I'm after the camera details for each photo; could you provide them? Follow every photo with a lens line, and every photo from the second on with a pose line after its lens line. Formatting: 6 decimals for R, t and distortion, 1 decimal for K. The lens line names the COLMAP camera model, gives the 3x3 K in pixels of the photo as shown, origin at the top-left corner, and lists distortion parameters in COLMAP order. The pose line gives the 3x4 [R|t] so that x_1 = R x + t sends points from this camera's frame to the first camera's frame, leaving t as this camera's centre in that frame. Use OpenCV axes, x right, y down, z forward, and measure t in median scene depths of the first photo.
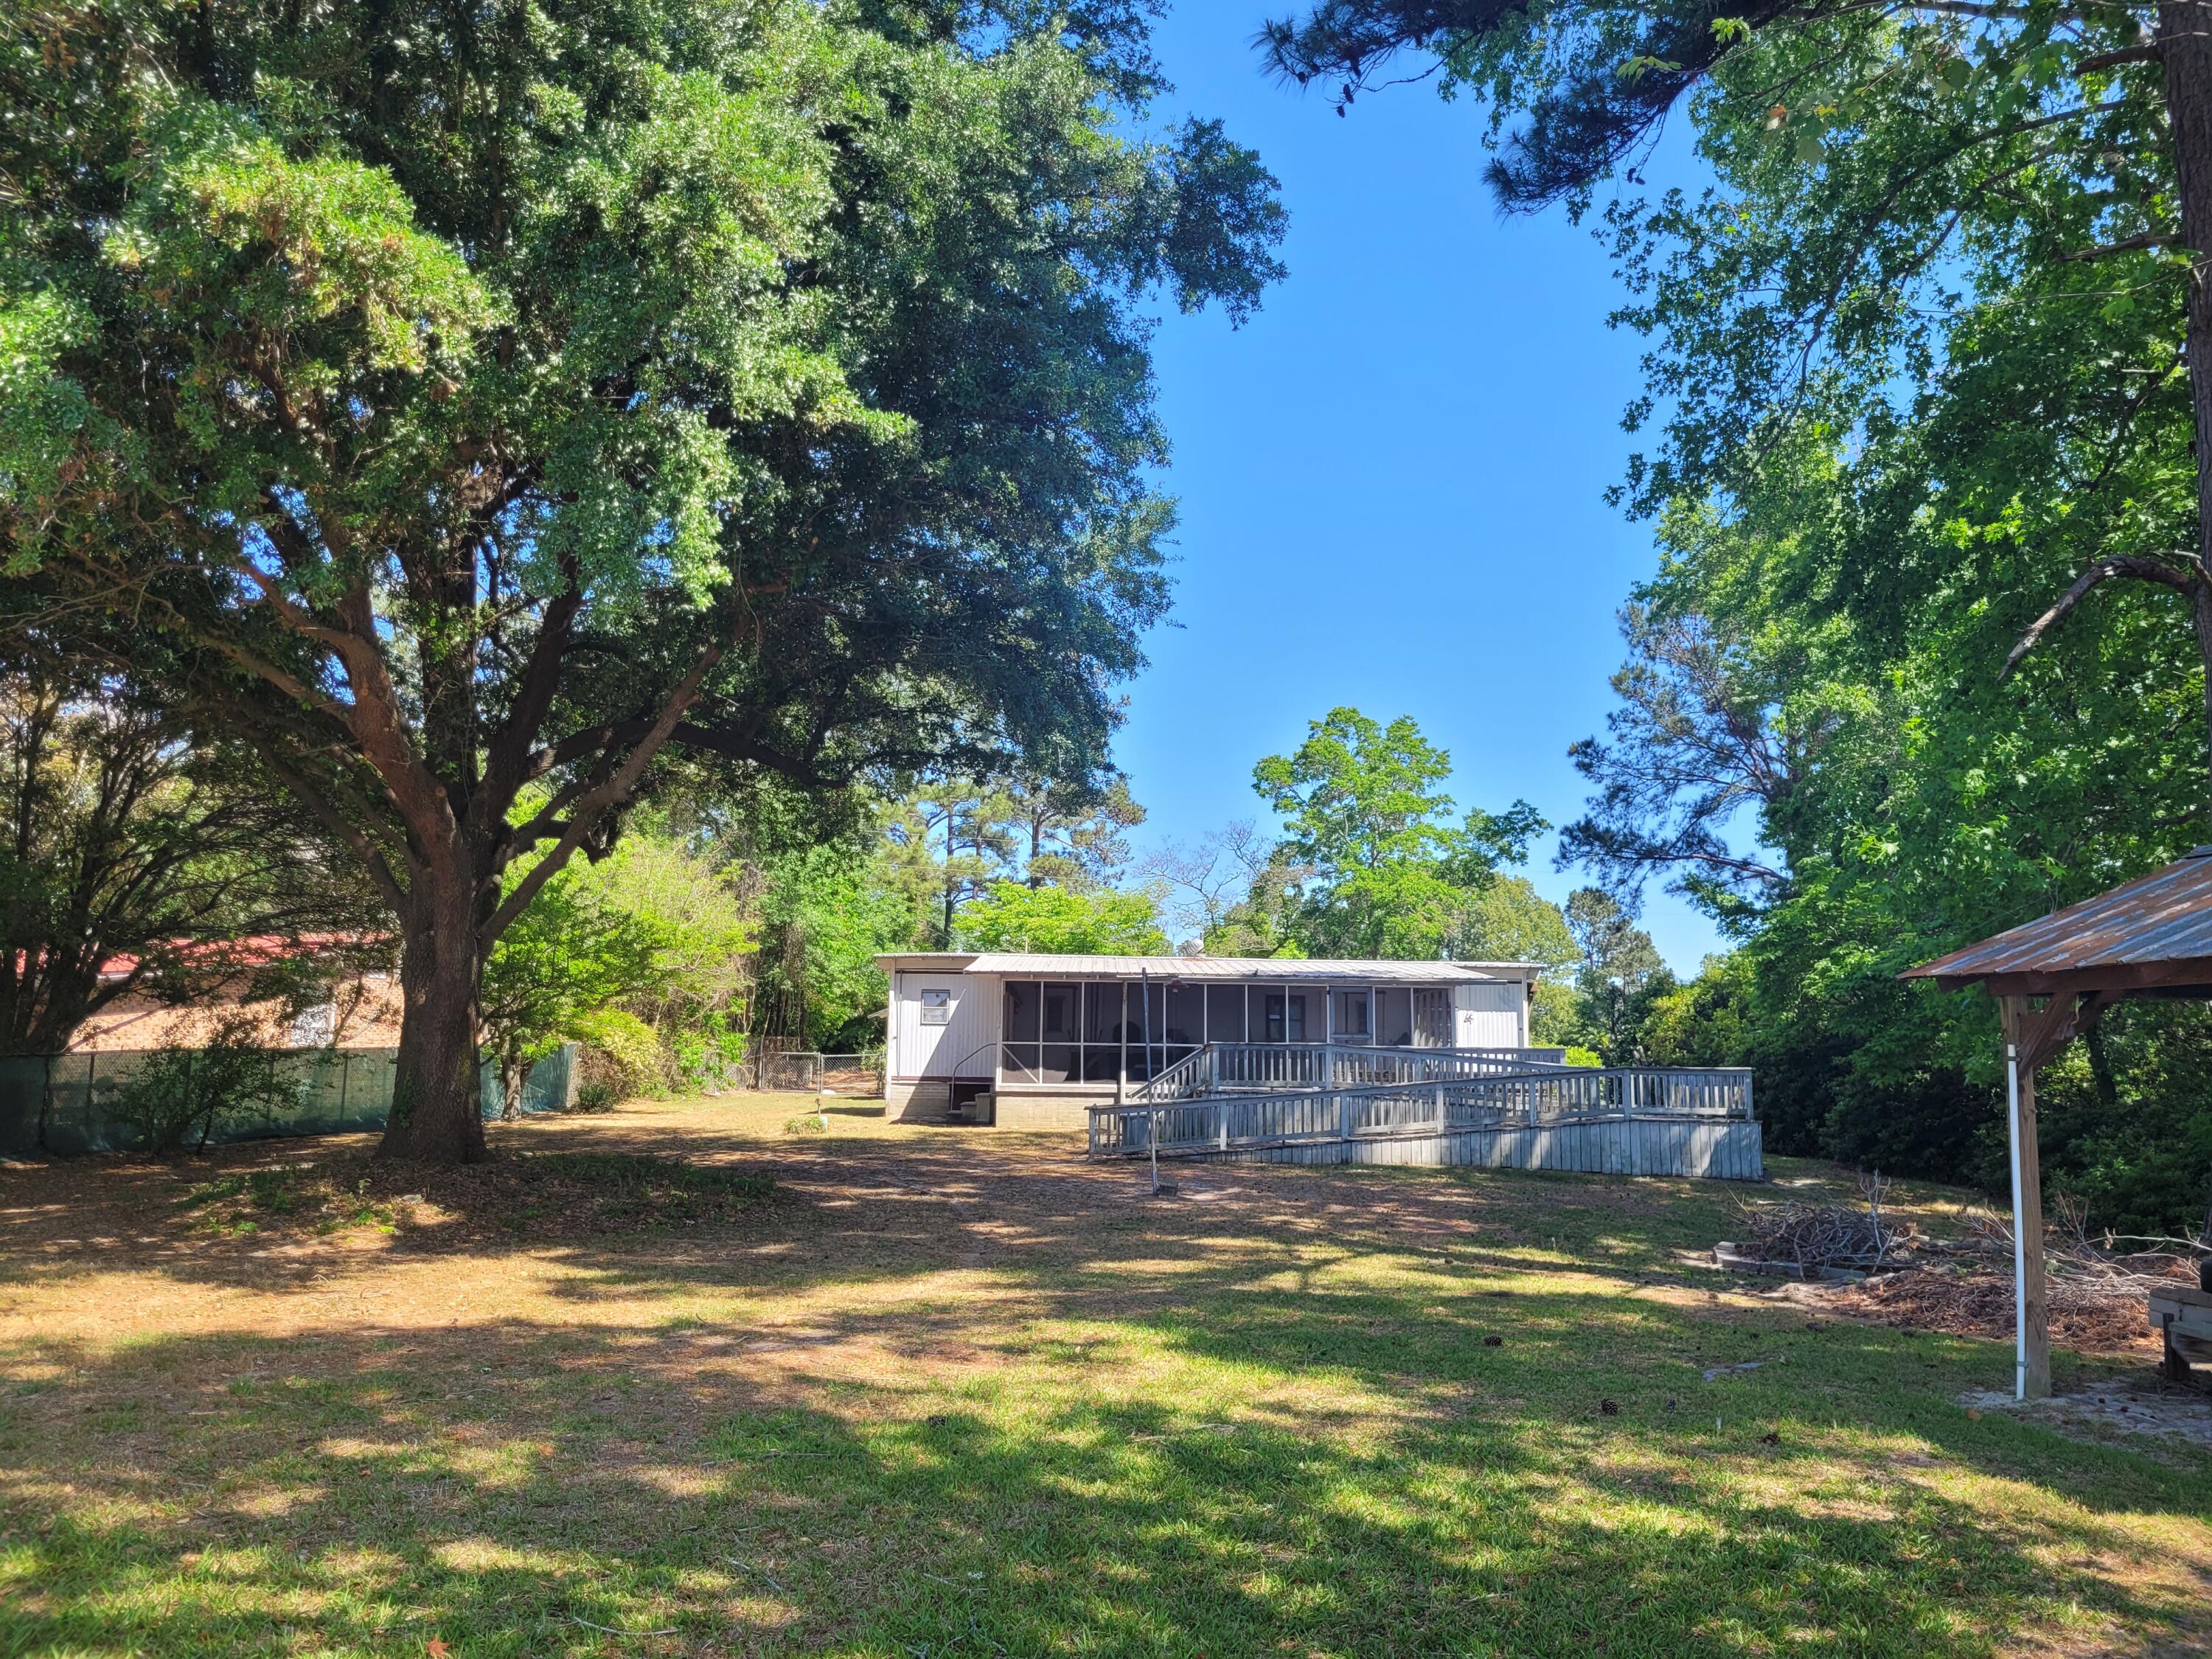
lens RADIAL K [[1656.5, 0, 1125.6], [0, 1656.5, 811.7], [0, 0, 1]] dist [0.043114, -0.039250]
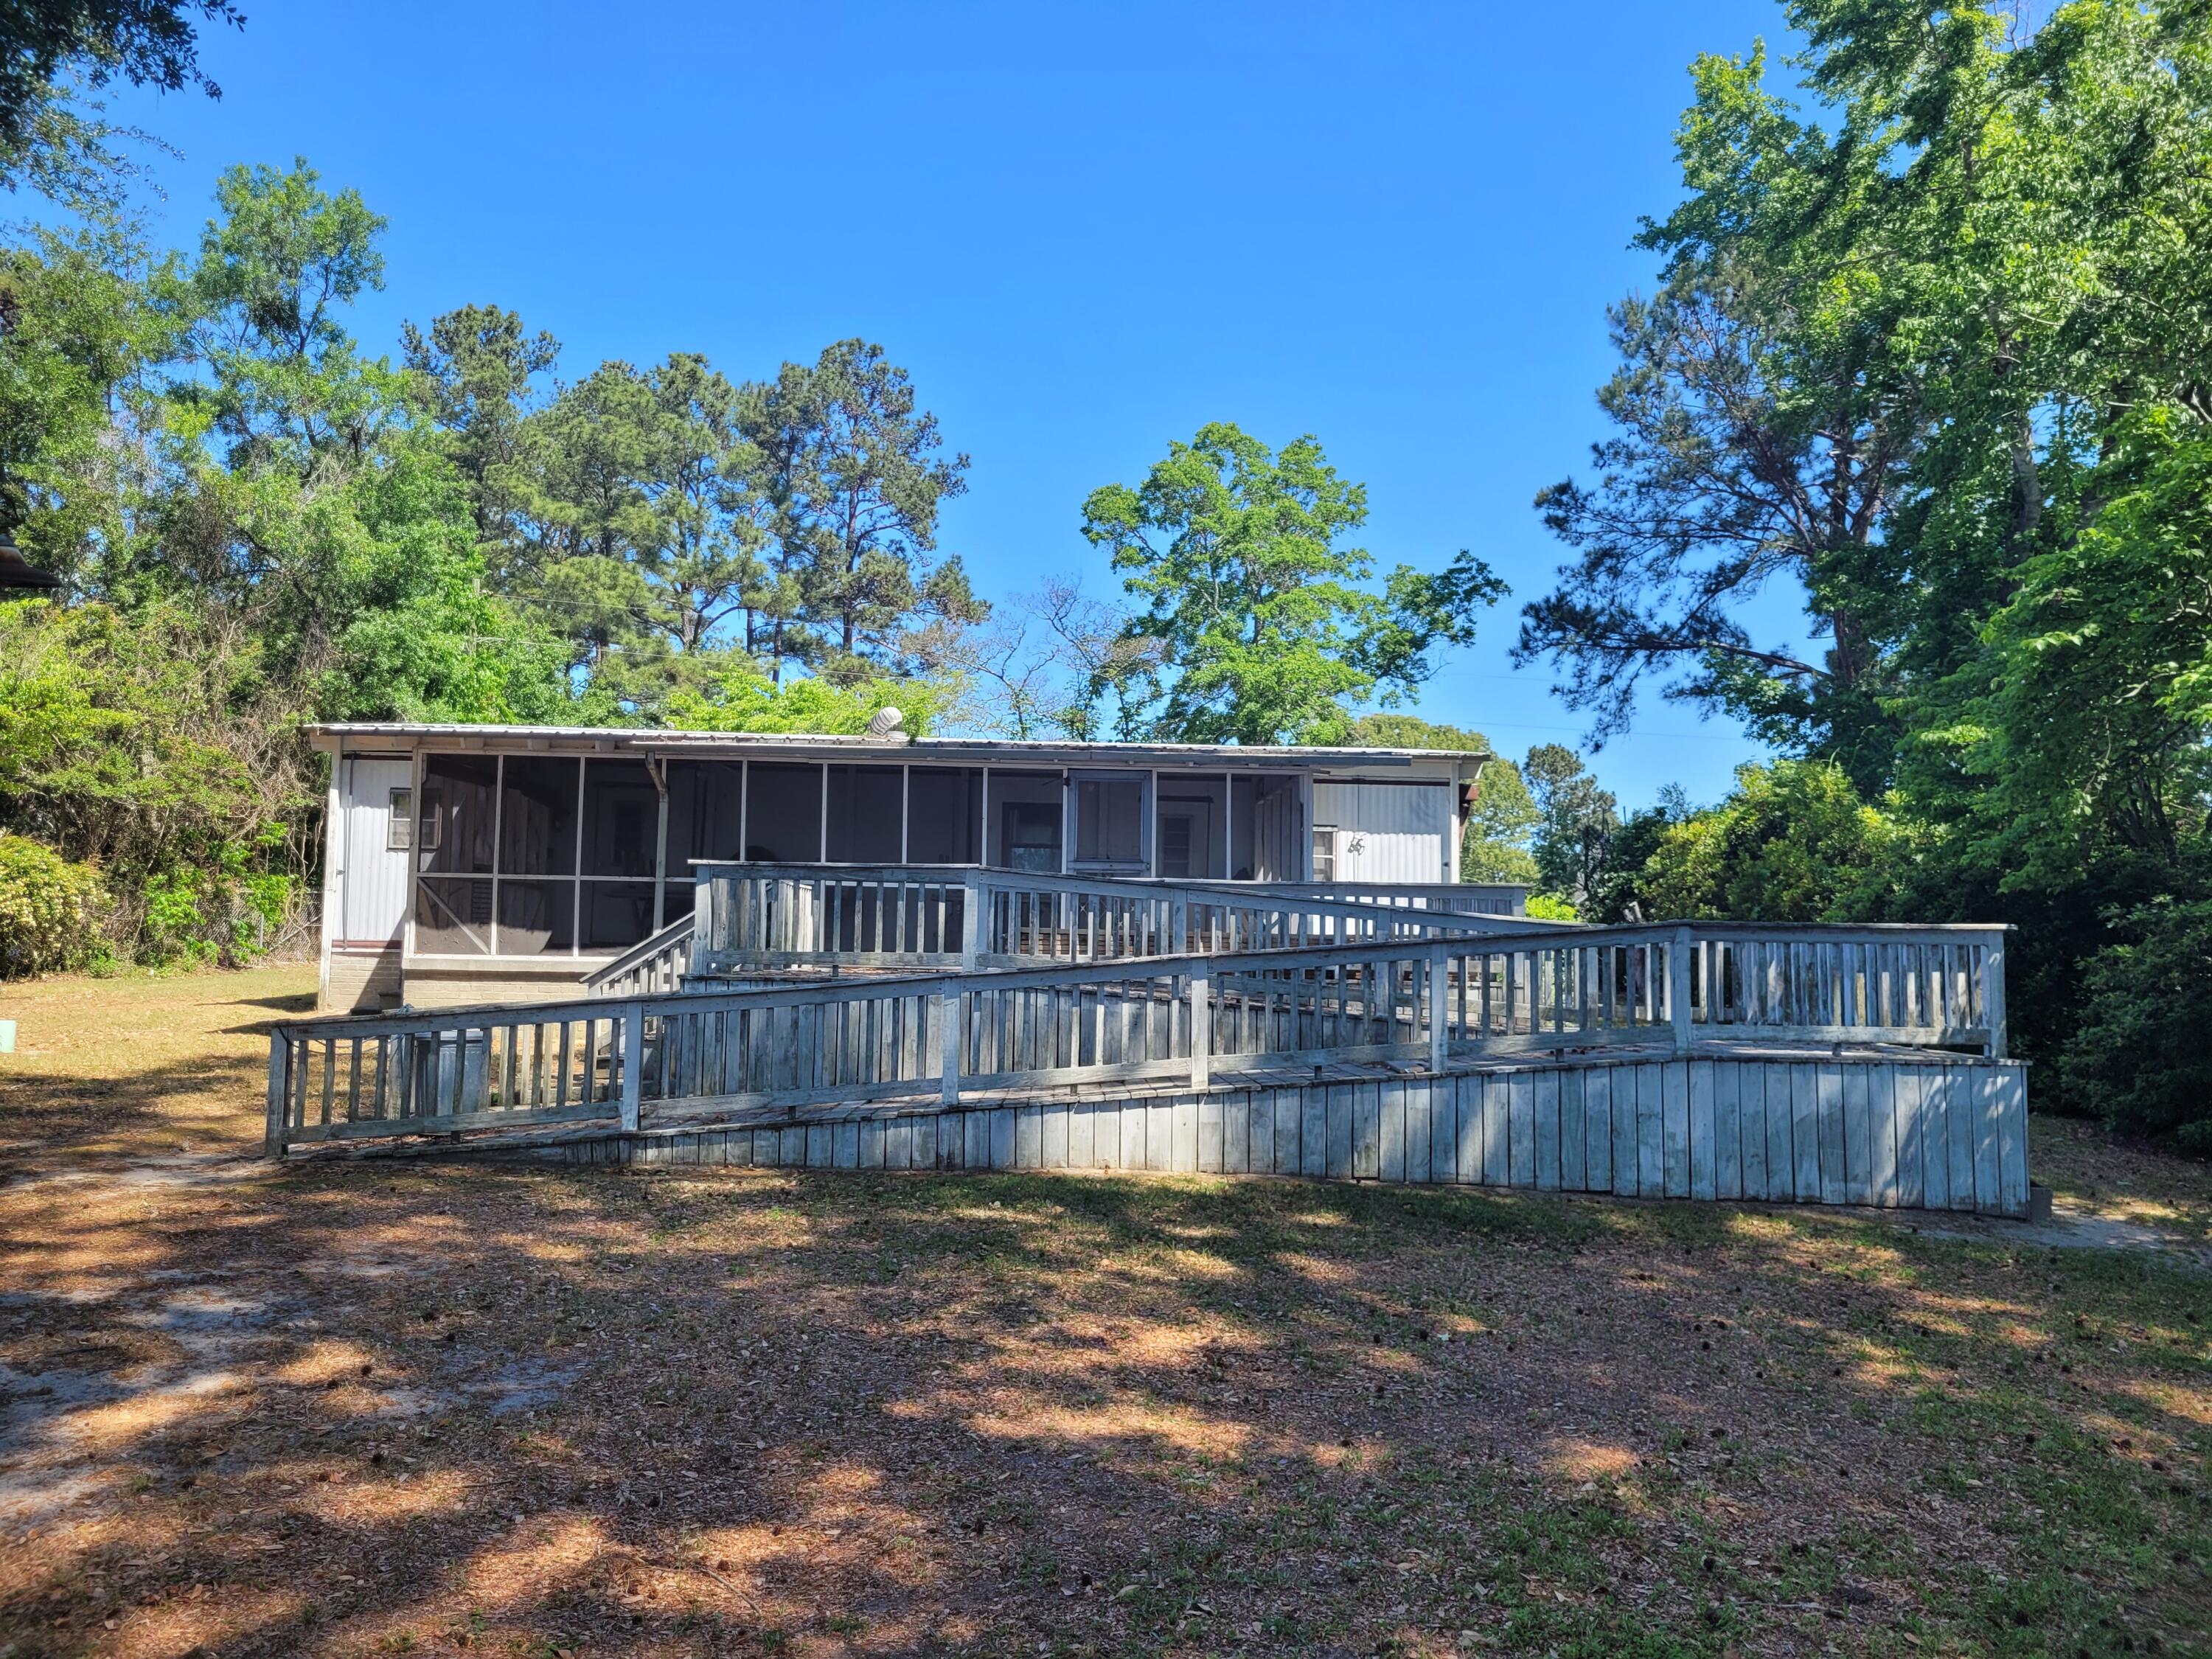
lens RADIAL K [[1646.9, 0, 1096.4], [0, 1646.9, 787.4], [0, 0, 1]] dist [0.035331, -0.001252]
pose [[0.999962, 0.006727, 0.005456, 0.129467], [-0.007056, 0.998009, 0.062675, 0.079156], [-0.005023, -0.062711, 0.998019, 0.493371]]
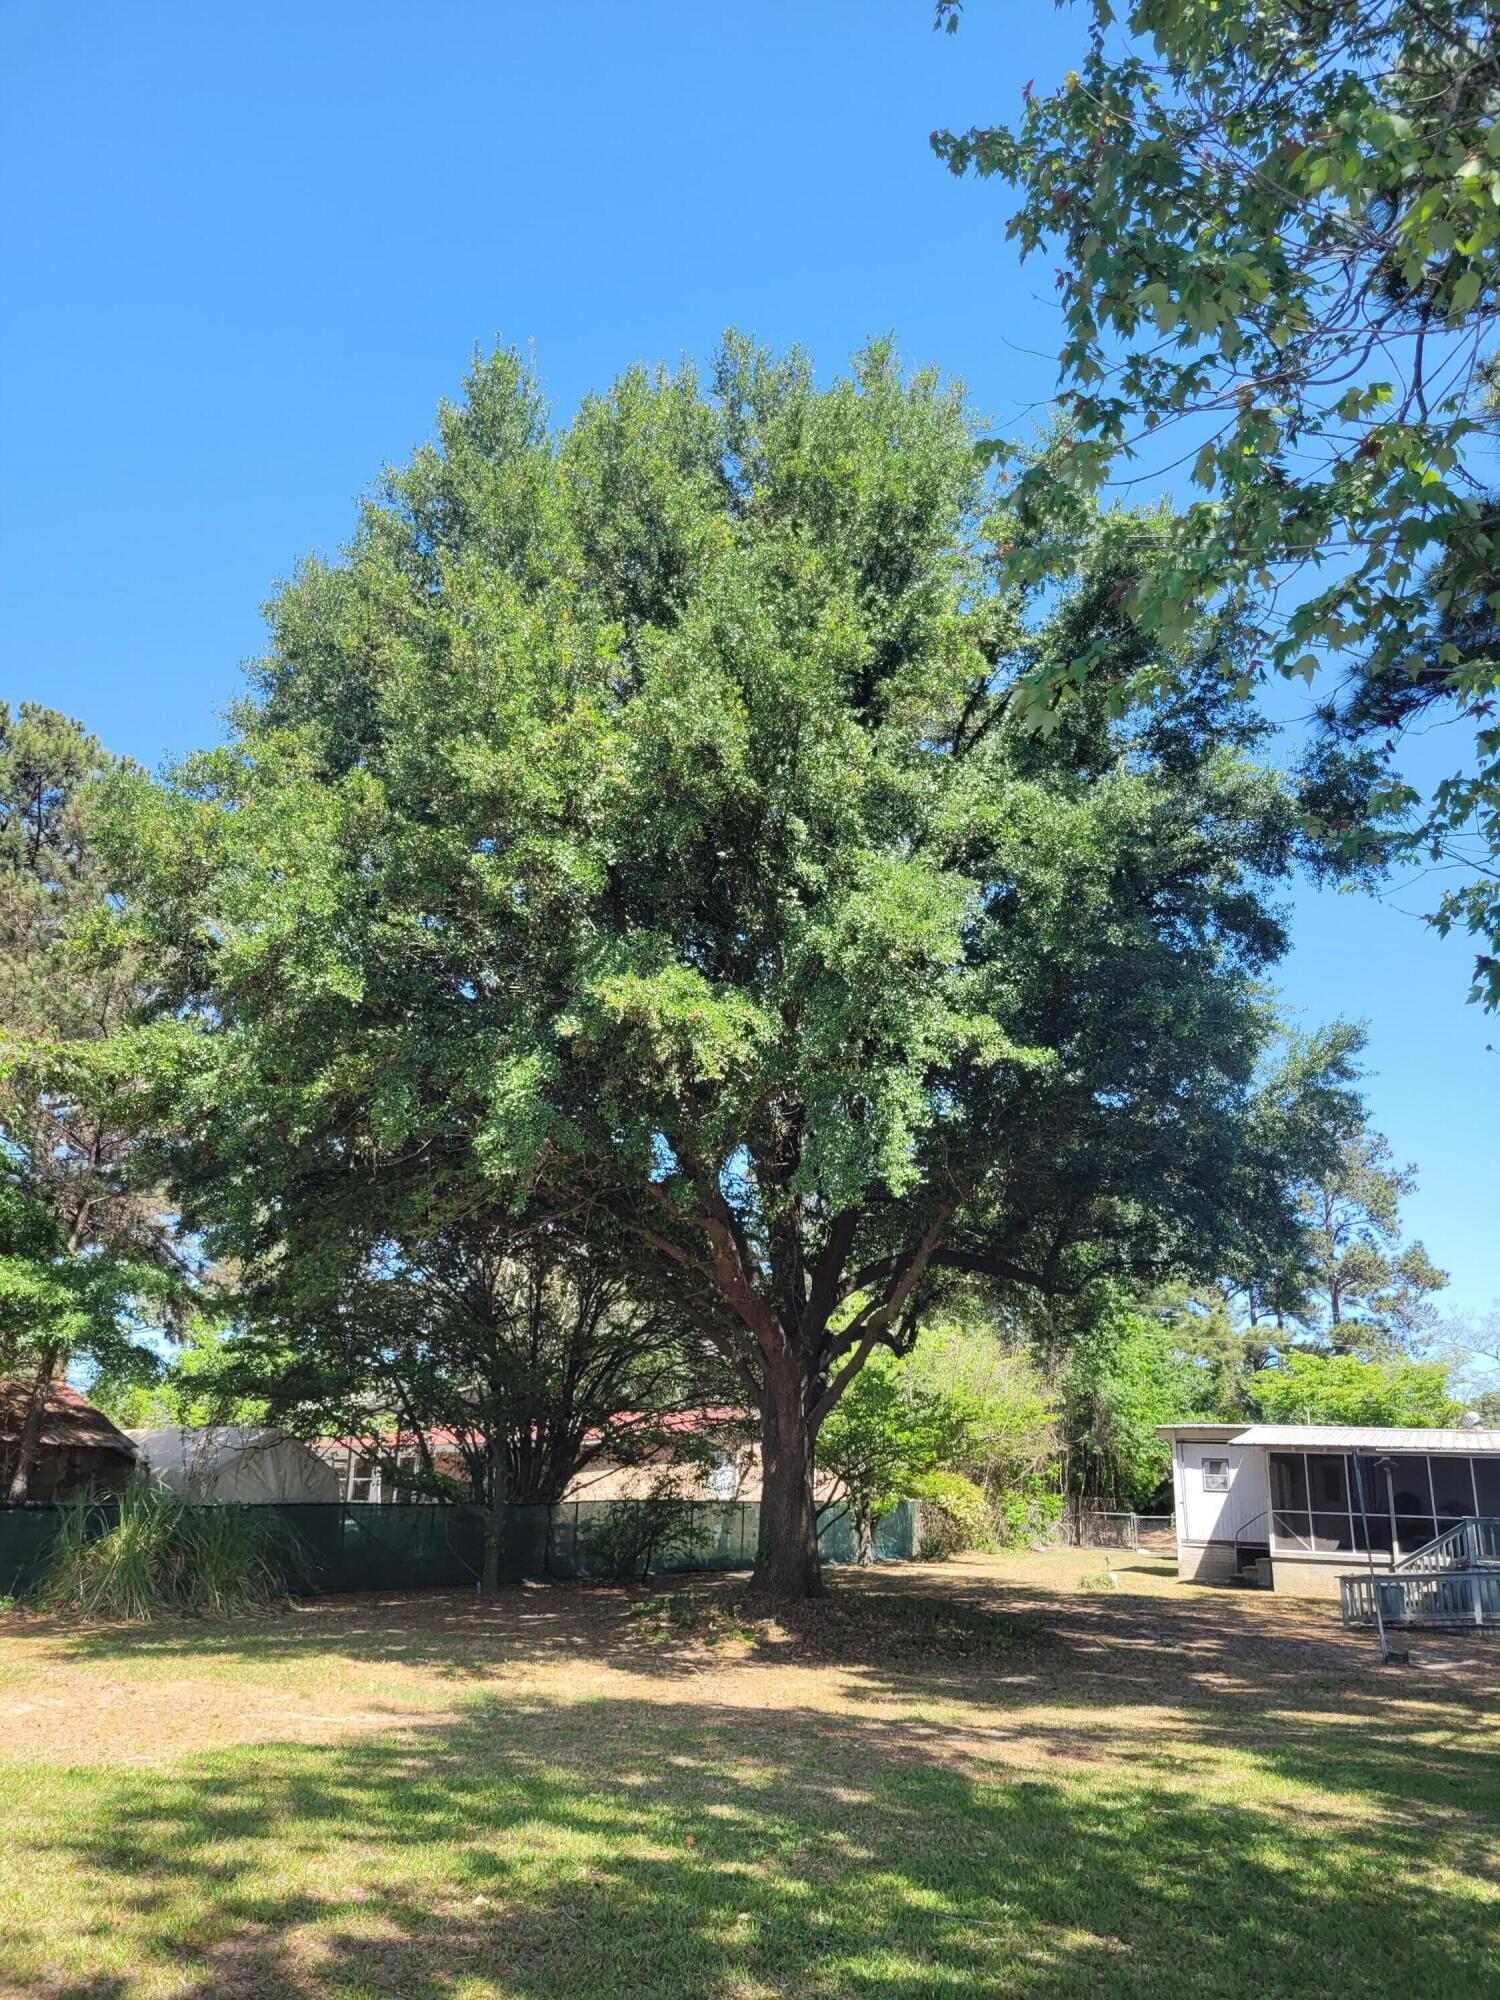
lens RADIAL K [[1497.7, 0, 762.1], [0, 1497.7, 991.6], [0, 0, 1]] dist [0.043114, -0.039250]
pose [[0.904630, -0.118313, -0.409446, 0.070659], [0.040499, 0.980212, -0.193762, -0.019094], [0.424268, 0.158701, 0.891521, -0.098844]]
